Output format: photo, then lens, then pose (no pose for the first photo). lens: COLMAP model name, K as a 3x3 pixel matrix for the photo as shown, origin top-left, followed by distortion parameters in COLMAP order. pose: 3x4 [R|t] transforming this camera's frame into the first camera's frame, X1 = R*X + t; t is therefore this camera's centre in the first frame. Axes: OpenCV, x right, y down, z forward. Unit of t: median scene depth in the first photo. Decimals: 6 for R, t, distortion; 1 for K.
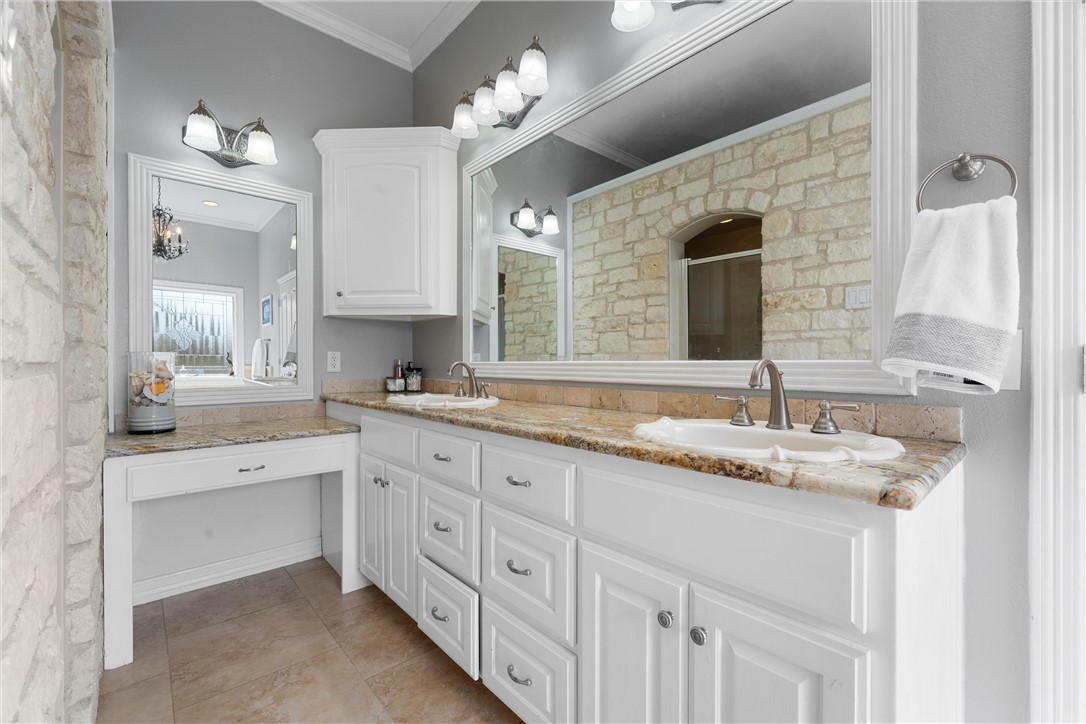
lens RADIAL K [[464.1, 0, 543.0], [0, 464.1, 362.0], [0, 0, 1]] dist [0.000056, -0.000272]
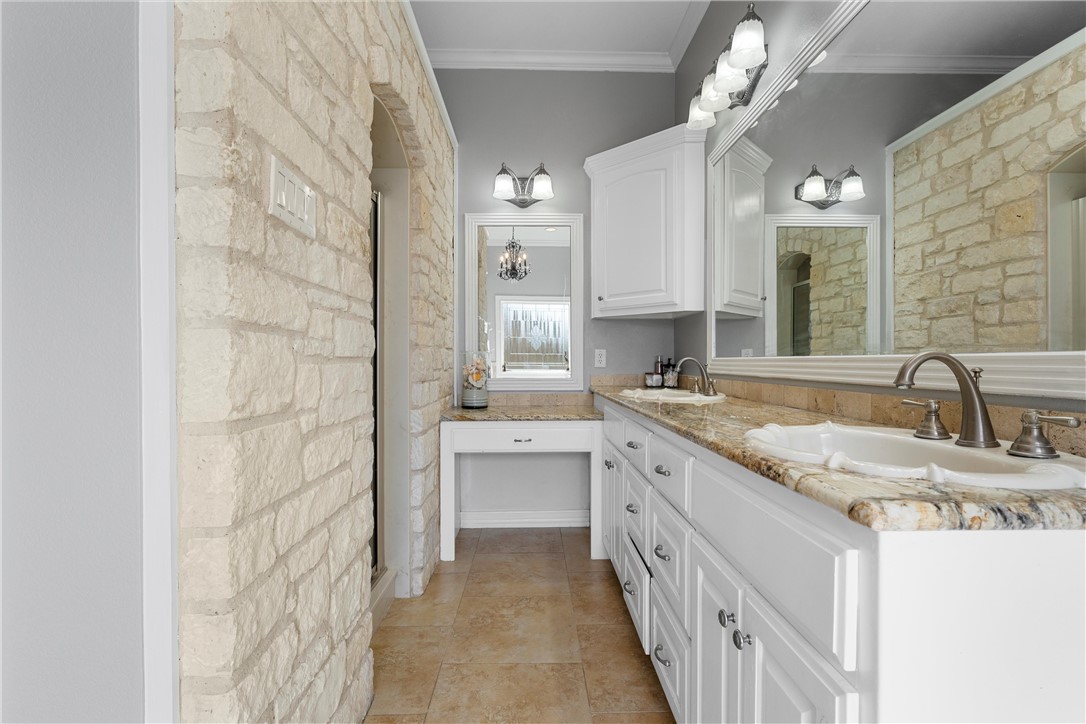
lens RADIAL K [[499.6, 0, 543.0], [0, 499.6, 362.0], [0, 0, 1]] dist [-0.001741, -0.001035]
pose [[0.758486, 0.001881, -0.651687, 0.223768], [0.000437, 0.999994, 0.003394, 0.003843], [0.651689, -0.002859, 0.758481, -0.015014]]
